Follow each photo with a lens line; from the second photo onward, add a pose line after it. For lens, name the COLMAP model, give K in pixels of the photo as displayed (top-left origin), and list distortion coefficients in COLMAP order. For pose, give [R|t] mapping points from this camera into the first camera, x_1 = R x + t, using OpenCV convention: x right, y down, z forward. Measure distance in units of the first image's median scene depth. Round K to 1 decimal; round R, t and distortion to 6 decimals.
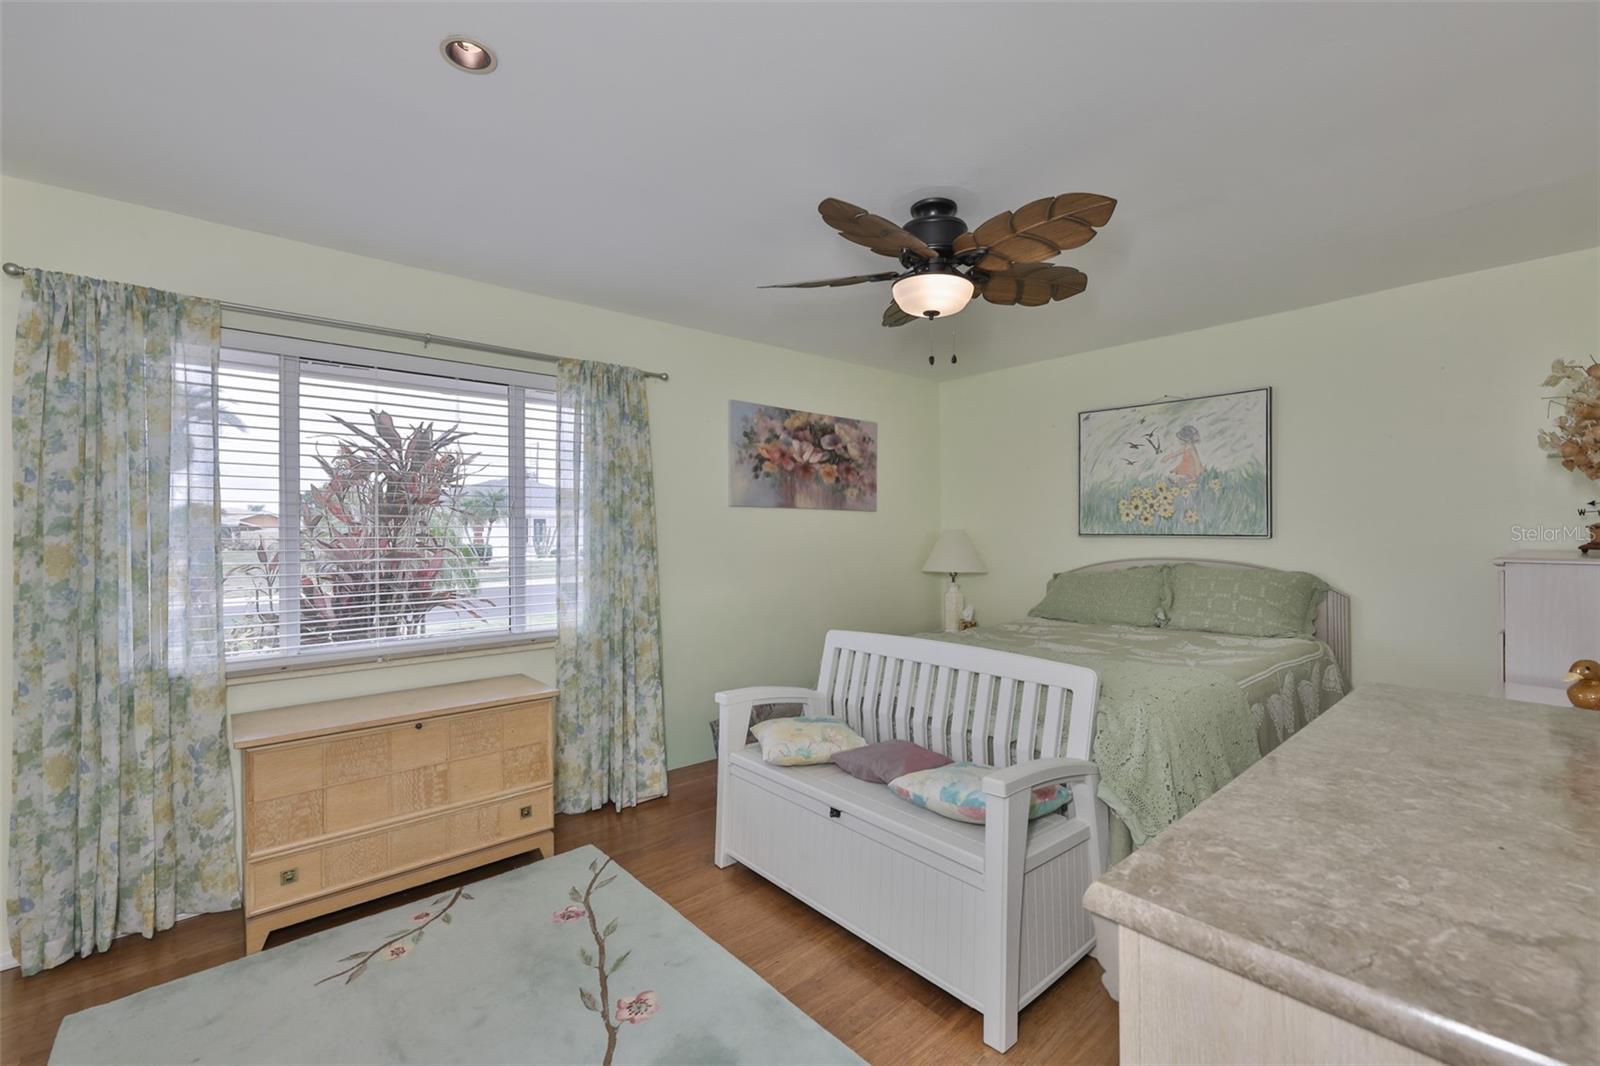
lens RADIAL K [[681.6, 0, 806.7], [0, 681.6, 532.6], [0, 0, 1]] dist [-0.000700, -0.000165]
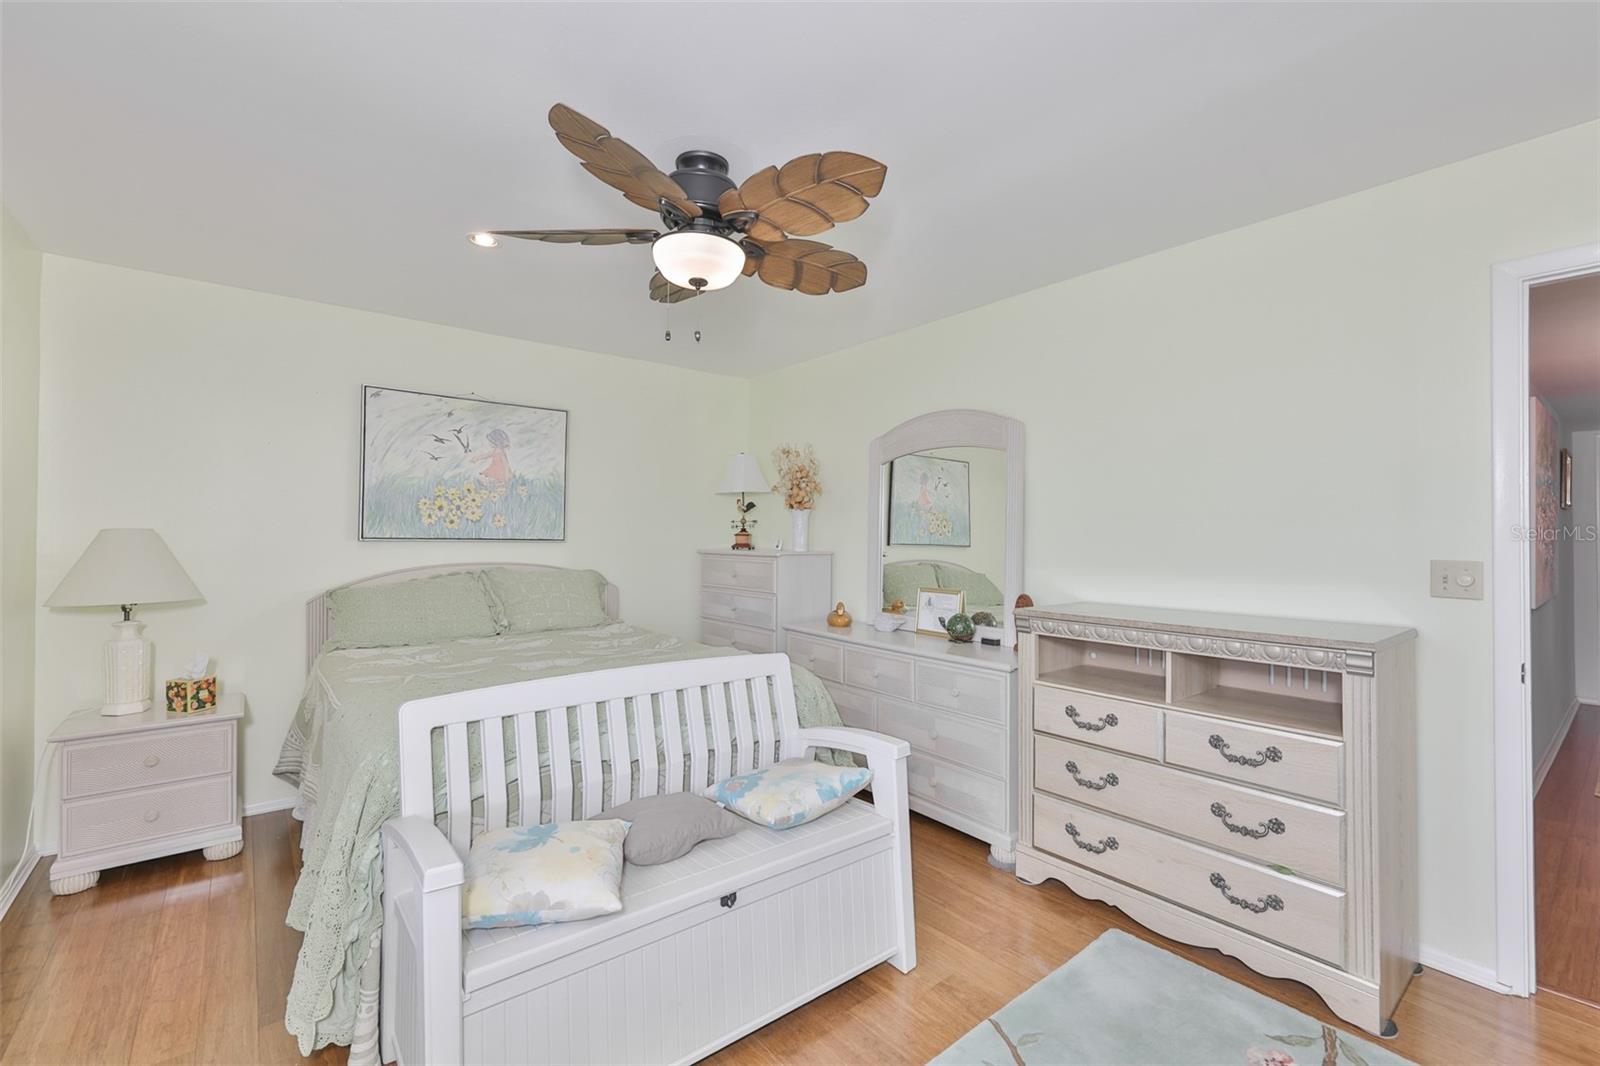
lens RADIAL K [[681.6, 0, 806.7], [0, 681.6, 532.6], [0, 0, 1]] dist [-0.000700, -0.000165]
pose [[0.042920, 0.011735, 0.999010, -0.417052], [-0.002285, 0.999930, -0.011648, 0.004656], [-0.999076, -0.001783, 0.042944, 0.508665]]
